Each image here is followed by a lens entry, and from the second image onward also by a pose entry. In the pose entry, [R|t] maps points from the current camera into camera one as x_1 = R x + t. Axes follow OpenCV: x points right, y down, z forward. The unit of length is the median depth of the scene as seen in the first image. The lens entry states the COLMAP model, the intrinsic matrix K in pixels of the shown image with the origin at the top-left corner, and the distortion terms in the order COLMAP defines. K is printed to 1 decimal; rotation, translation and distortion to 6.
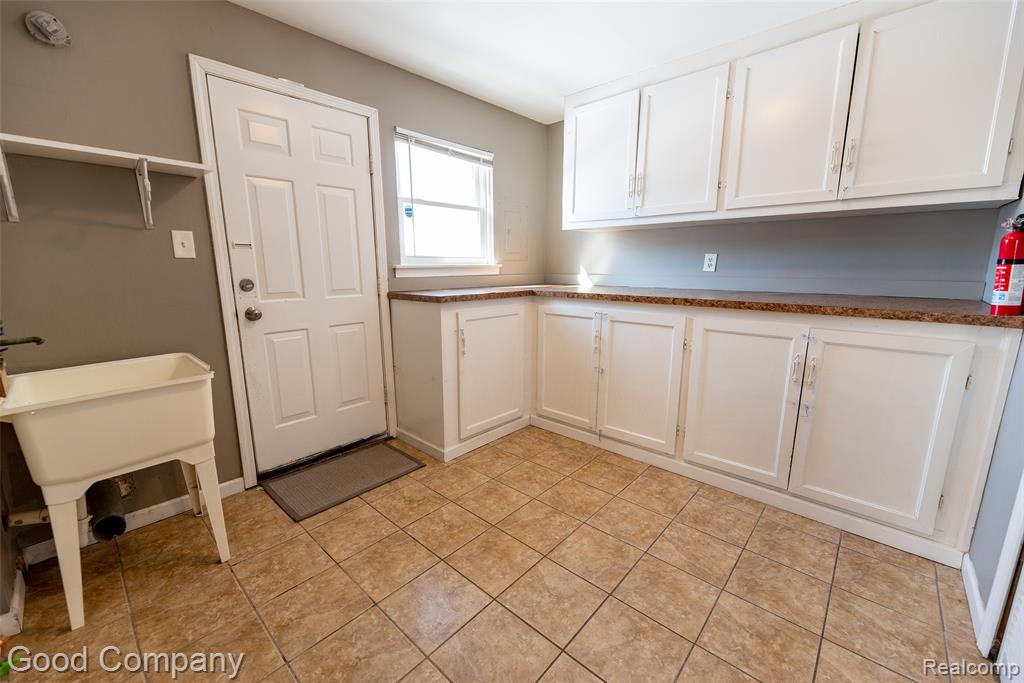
lens RADIAL K [[412.7, 0, 509.4], [0, 412.7, 342.1], [0, 0, 1]] dist [-0.001077, -0.000457]
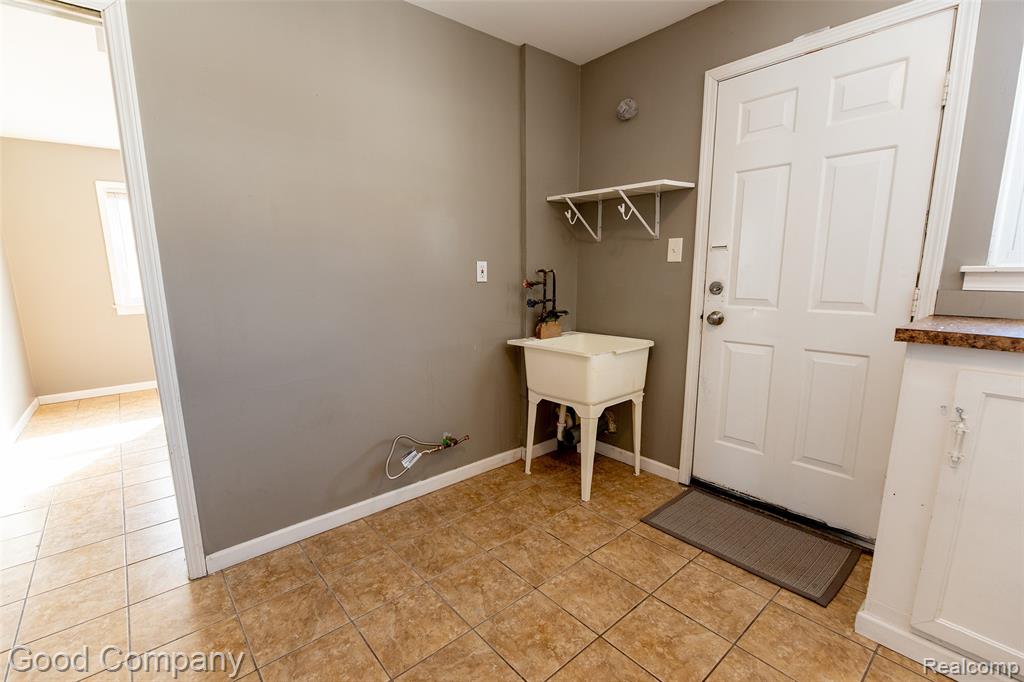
lens RADIAL K [[434.1, 0, 477.7], [0, 434.1, 345.7], [0, 0, 1]] dist [0.000299, -0.000297]
pose [[-0.144267, 0.177180, -0.973547, 0.472752], [-0.170727, 0.964629, 0.200857, -0.117729], [0.974700, 0.195187, -0.108915, 0.593172]]
